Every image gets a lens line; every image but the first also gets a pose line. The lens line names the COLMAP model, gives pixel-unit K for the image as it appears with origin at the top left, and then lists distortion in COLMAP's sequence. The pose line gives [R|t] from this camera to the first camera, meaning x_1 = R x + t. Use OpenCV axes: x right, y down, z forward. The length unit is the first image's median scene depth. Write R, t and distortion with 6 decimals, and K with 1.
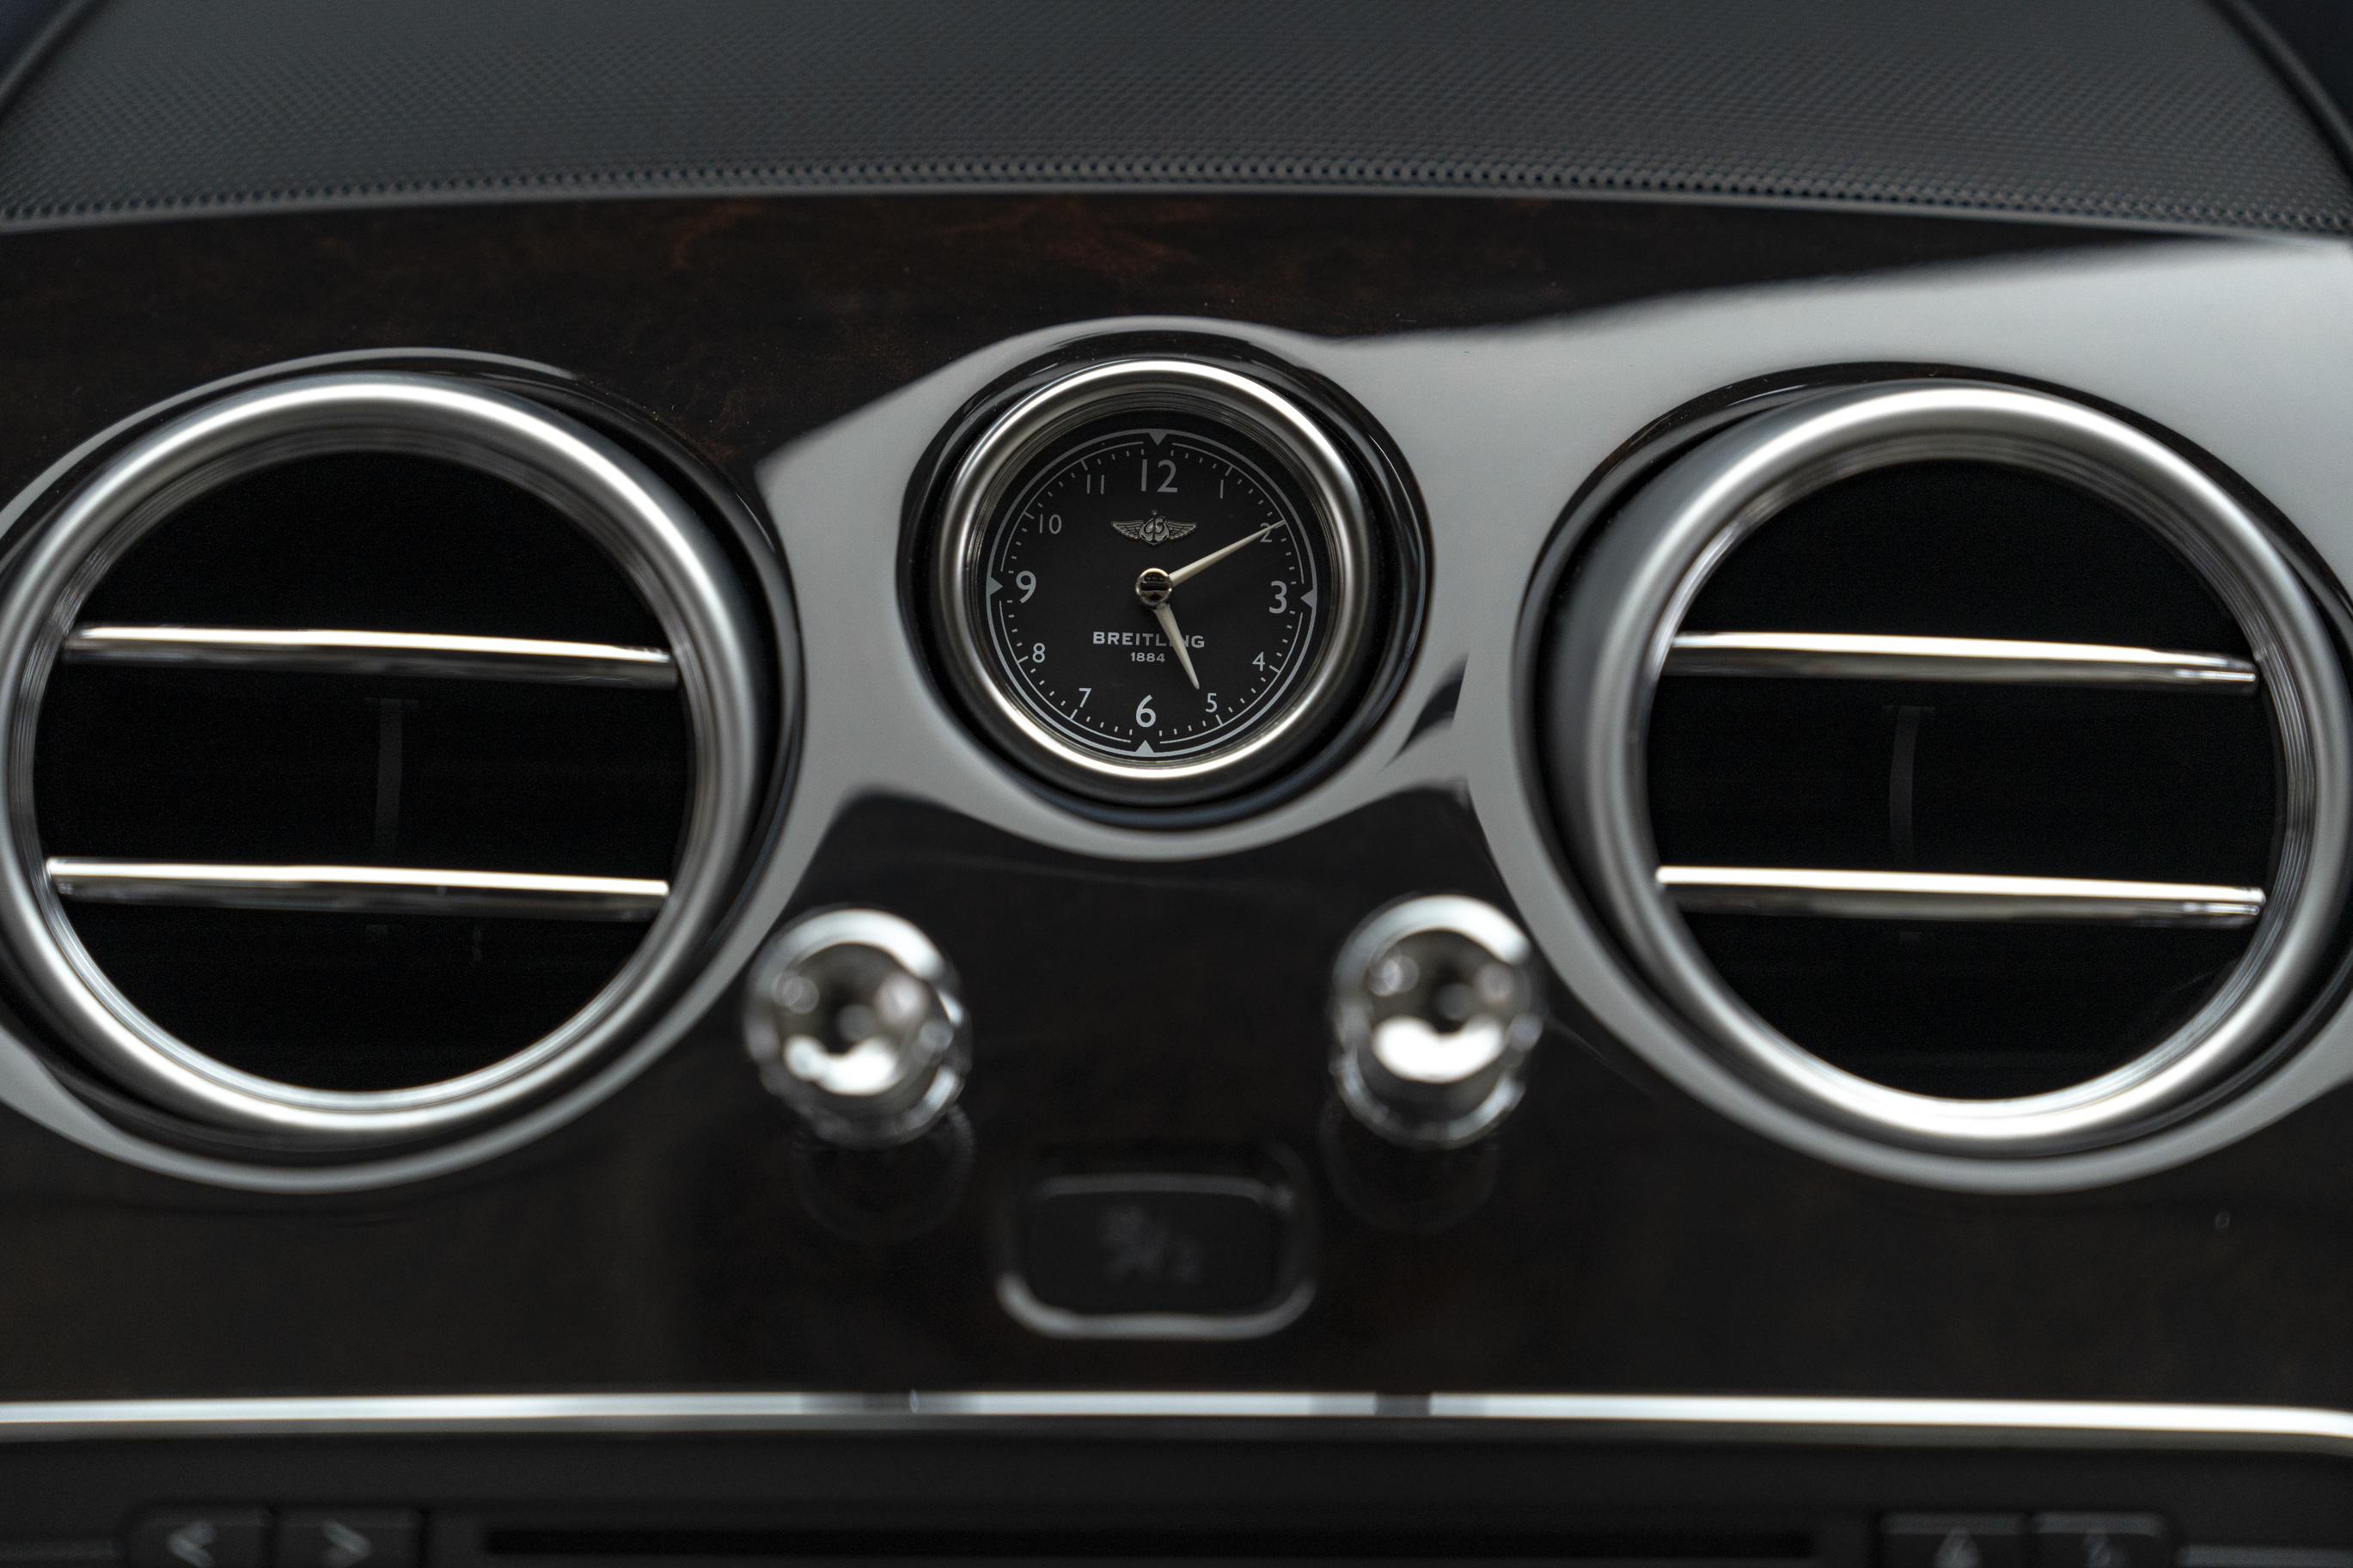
lens RADIAL K [[4167.8, 0, 1176.5], [0, 4167.8, 784.0], [0, 0, 1]] dist [-0.025570, -0.004525]
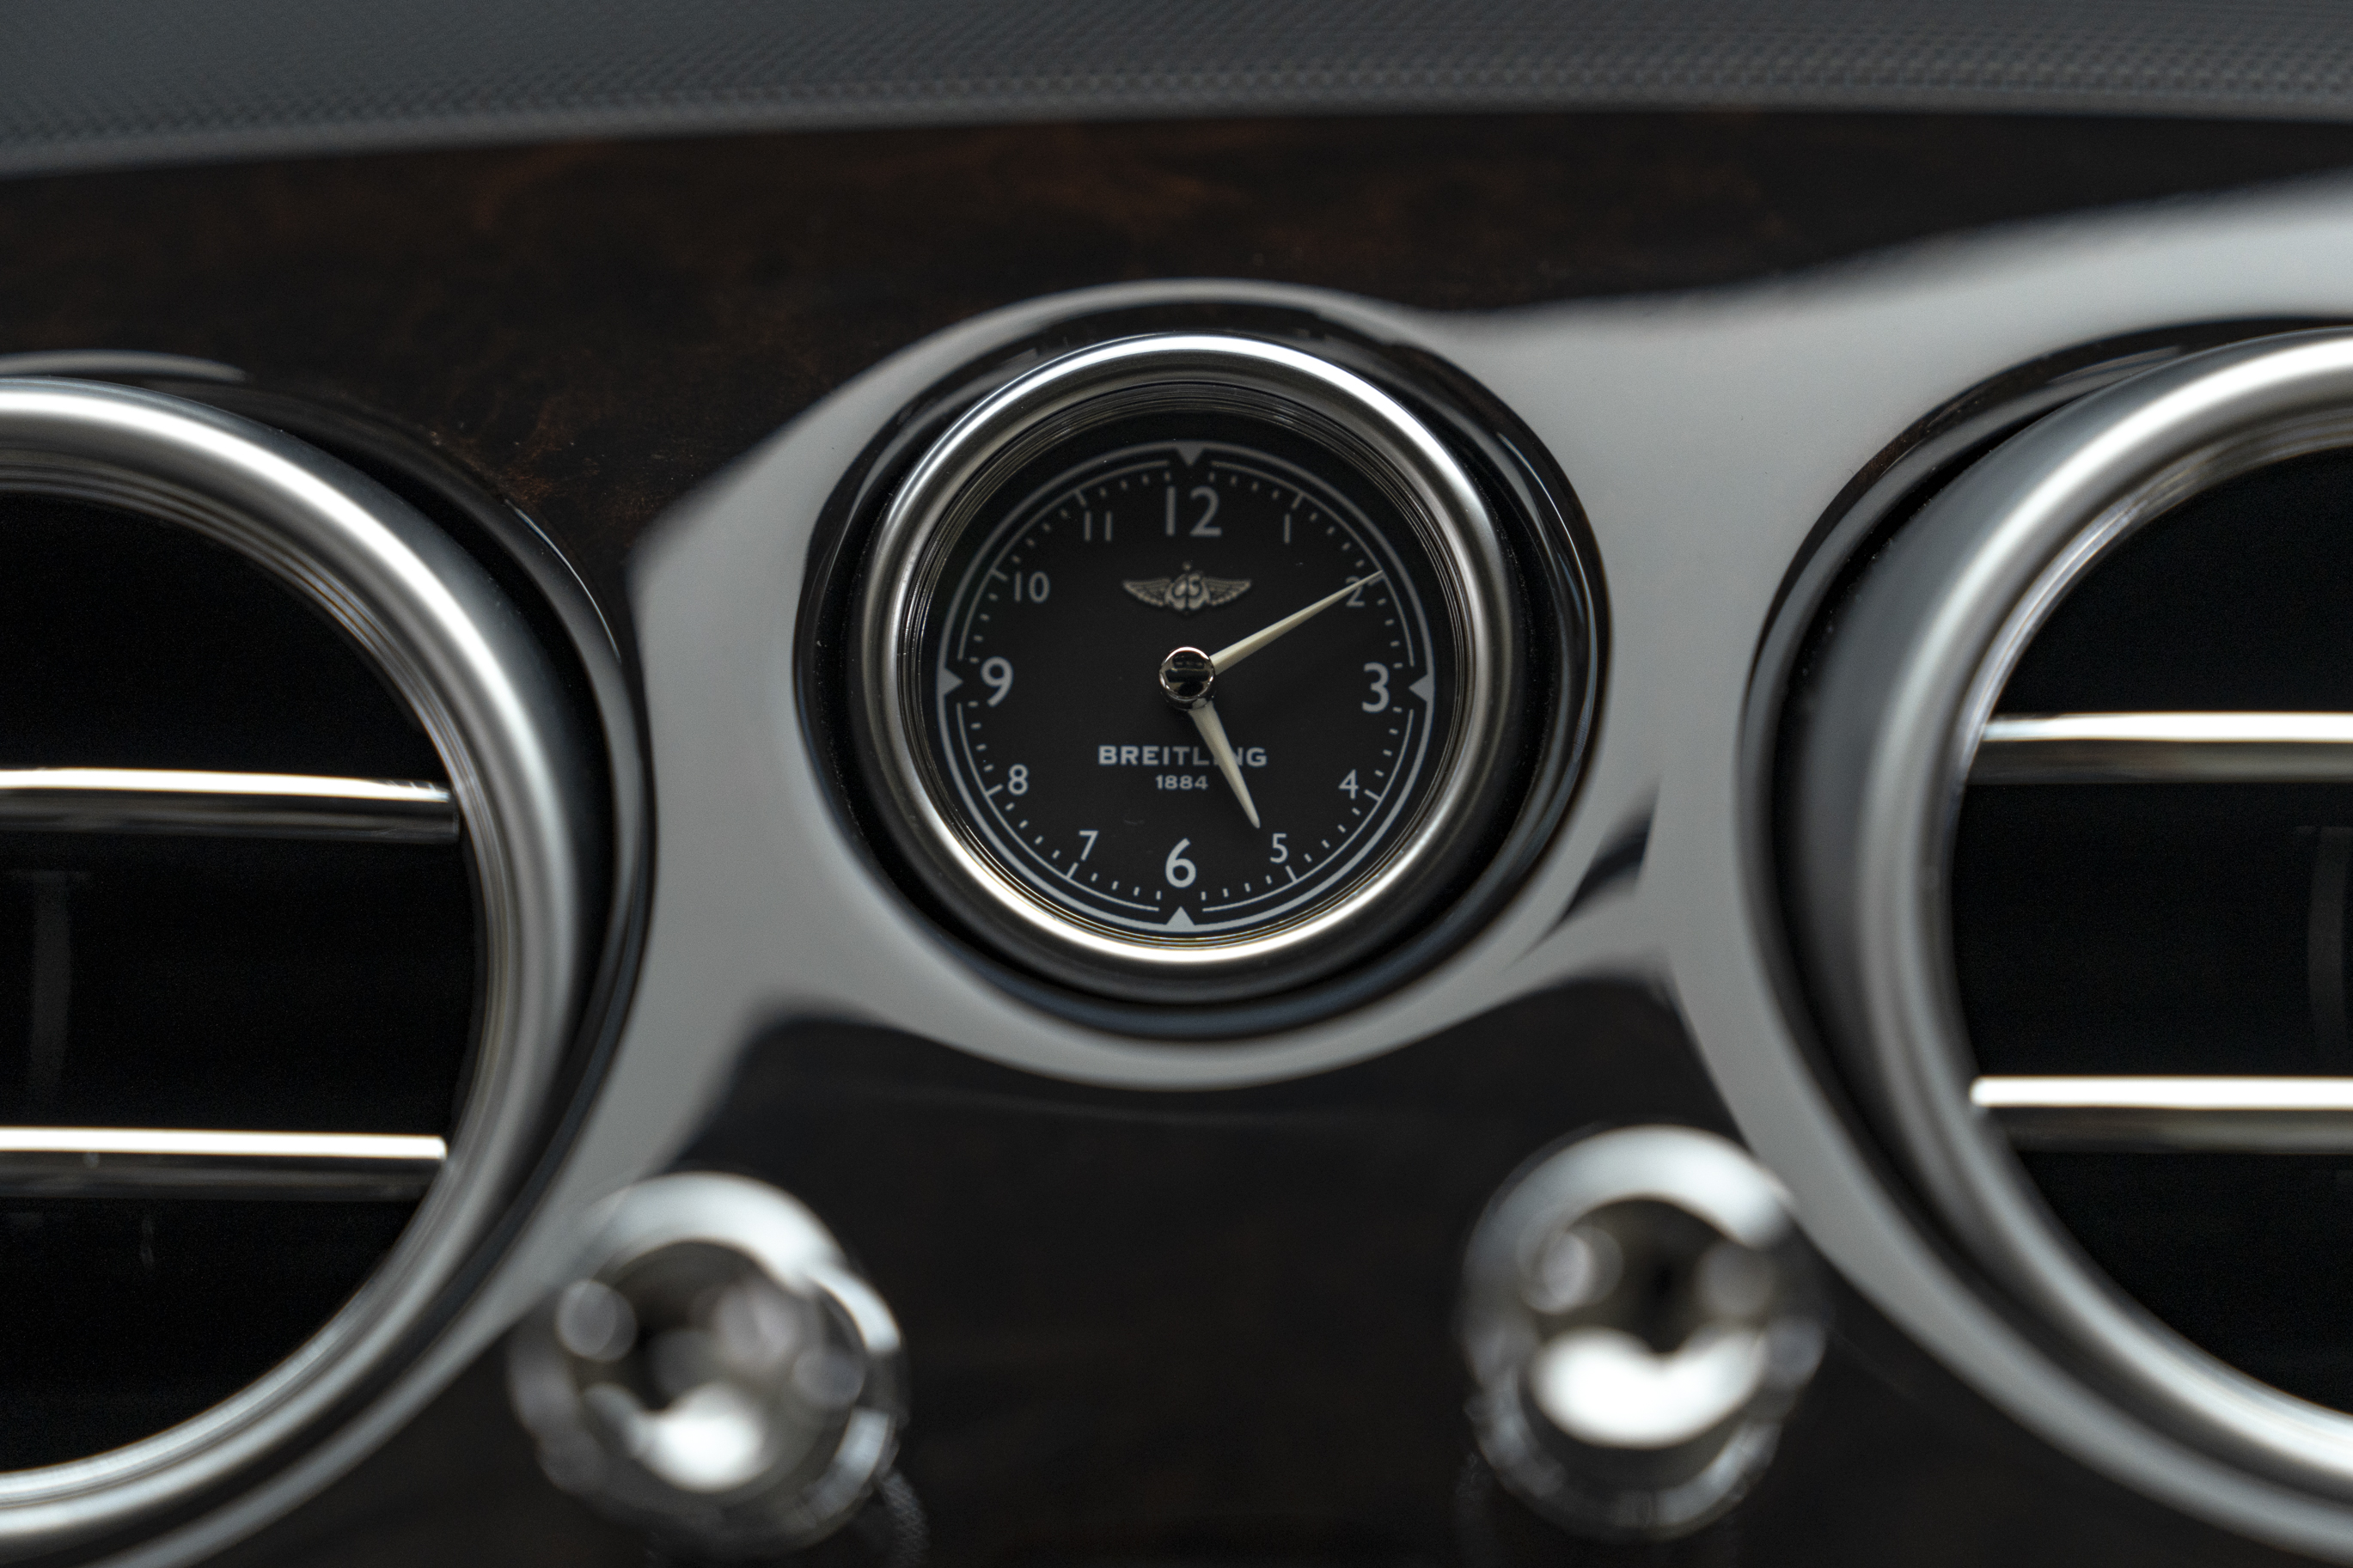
lens RADIAL K [[4133.5, 0, 1191.8], [0, 4133.5, 817.7], [0, 0, 1]] dist [0.023434, -0.067860]
pose [[0.999203, -0.024740, -0.031320, 0.015306], [0.023191, 0.998535, -0.048896, 0.007574], [0.032484, 0.048131, 0.998313, 0.342829]]
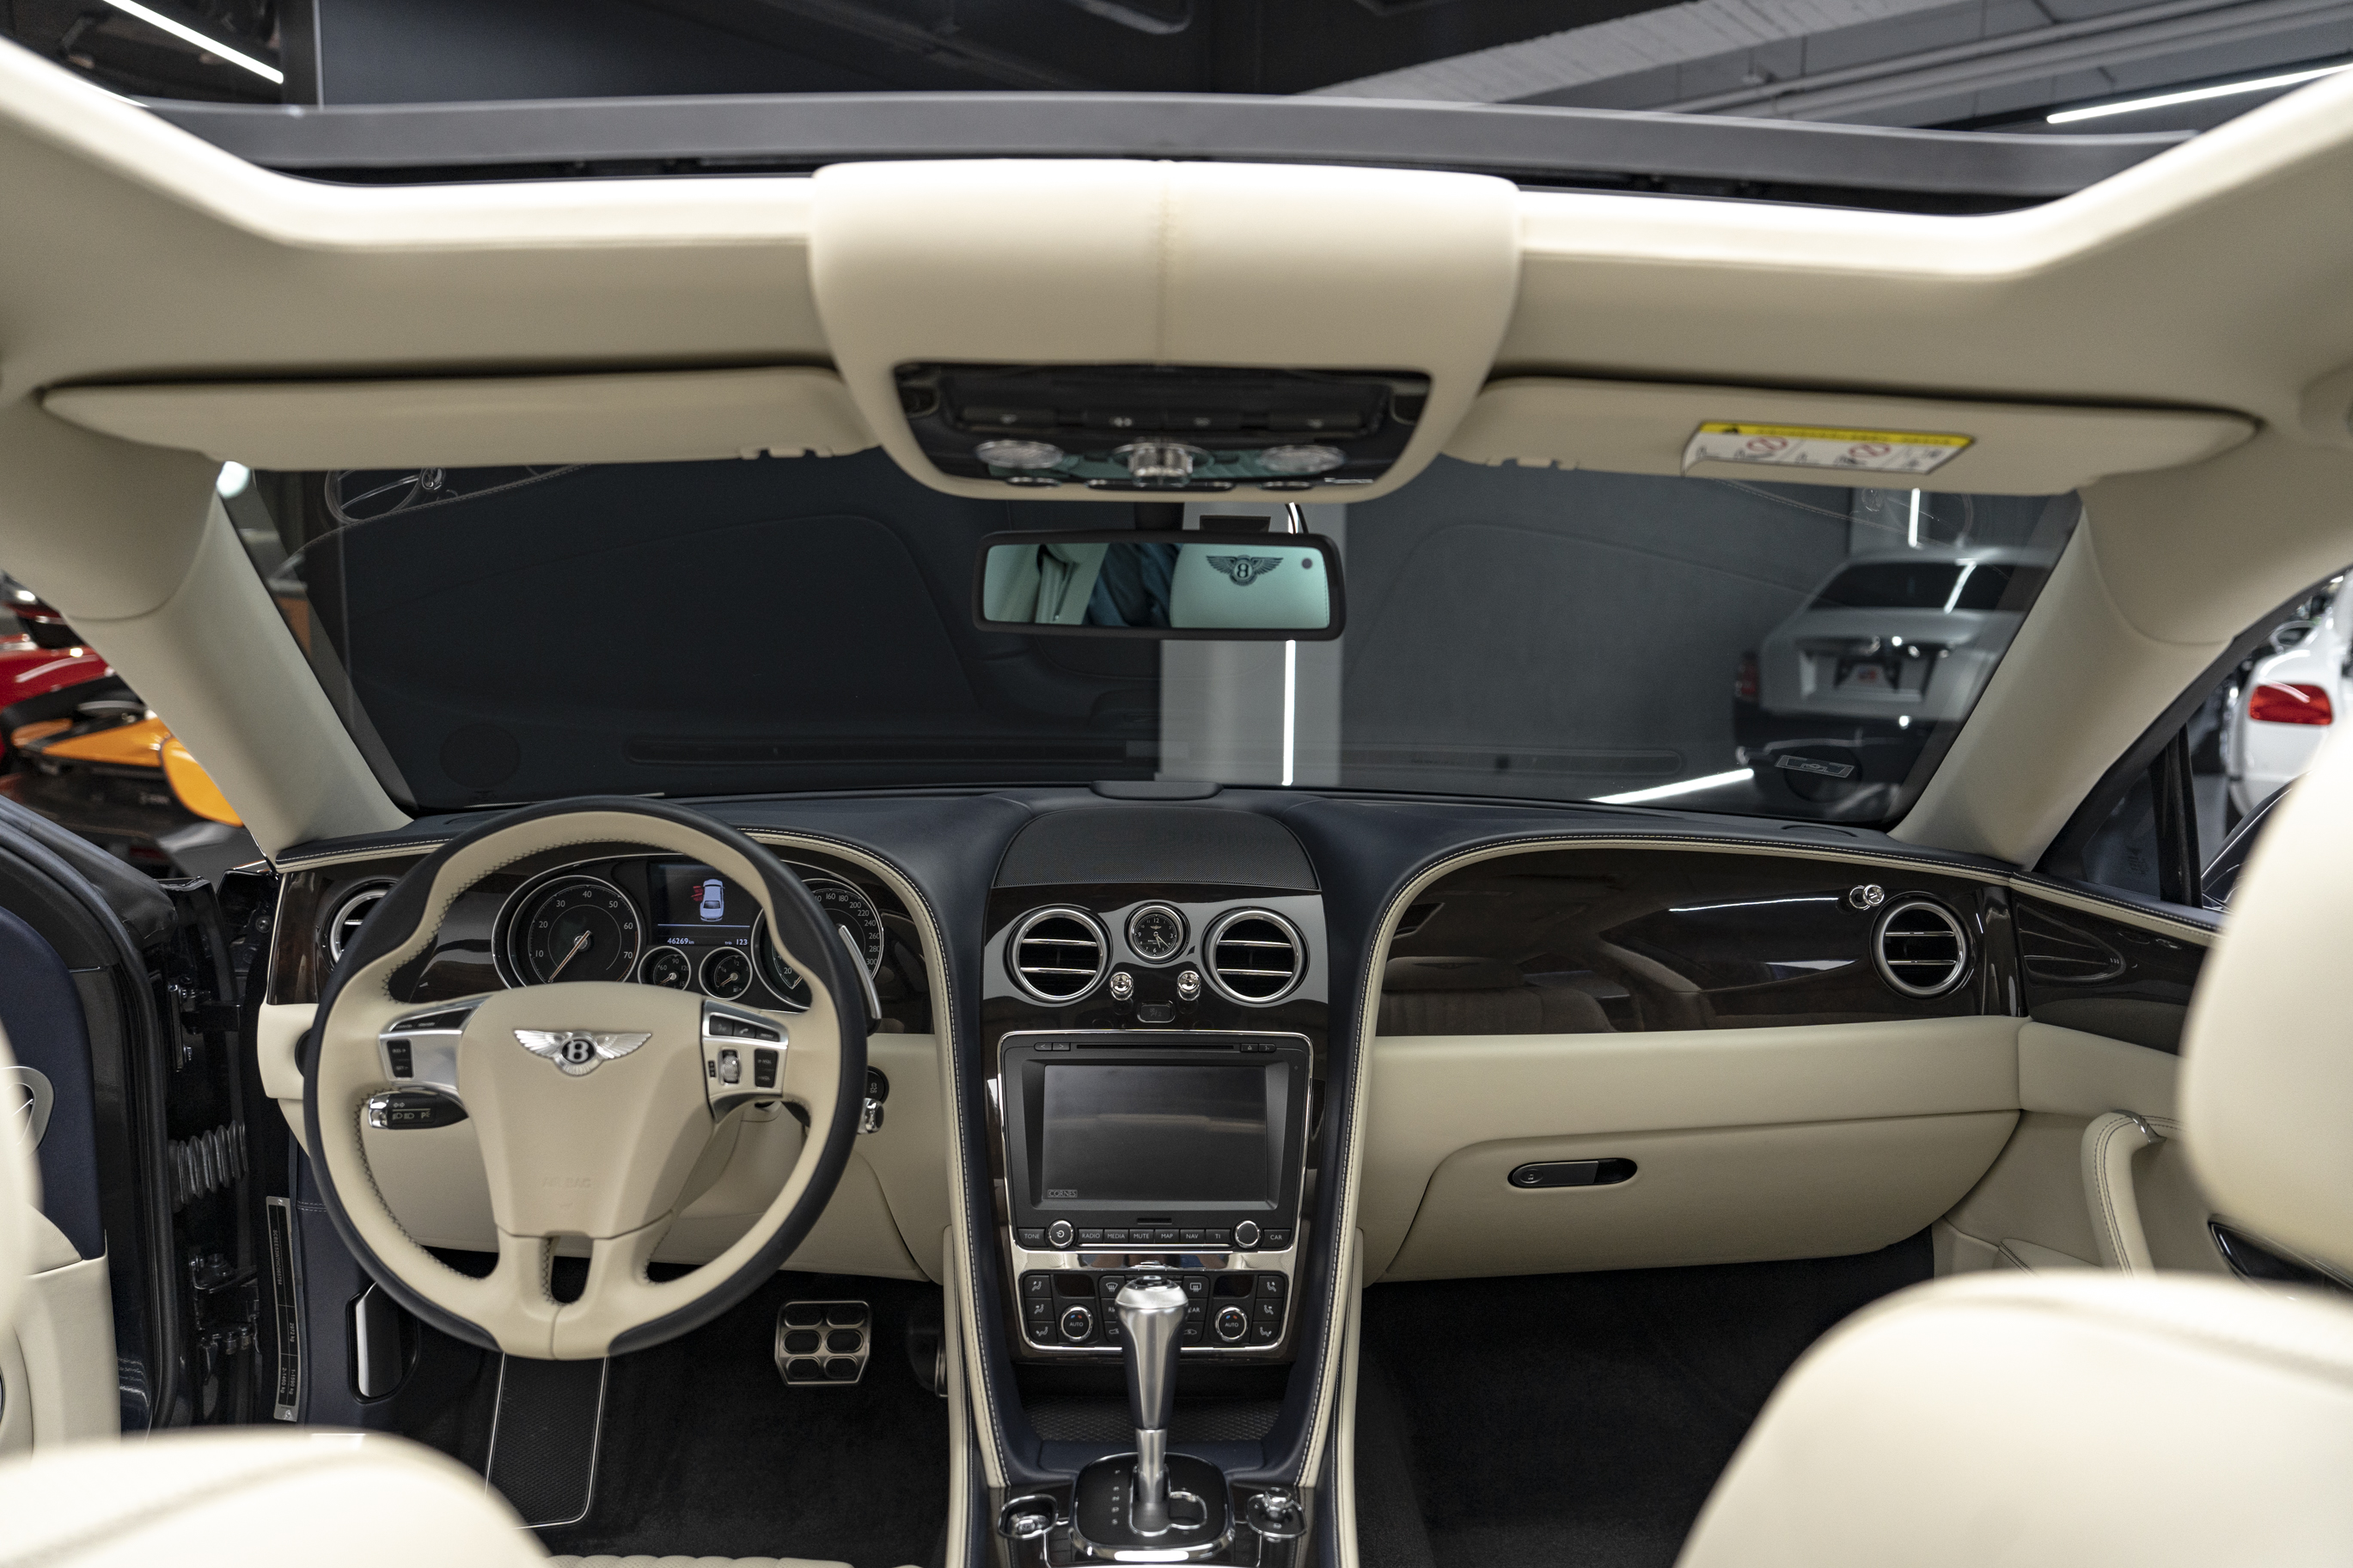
lens RADIAL K [[1622.7, 0, 1176.5], [0, 1622.7, 784.0], [0, 0, 1]] dist [-0.003252, 0.001830]
pose [[0.999846, 0.004635, 0.016905, -0.019498], [-0.002072, 0.988898, -0.148582, 0.128332], [-0.017406, 0.148524, 0.988756, -2.105395]]
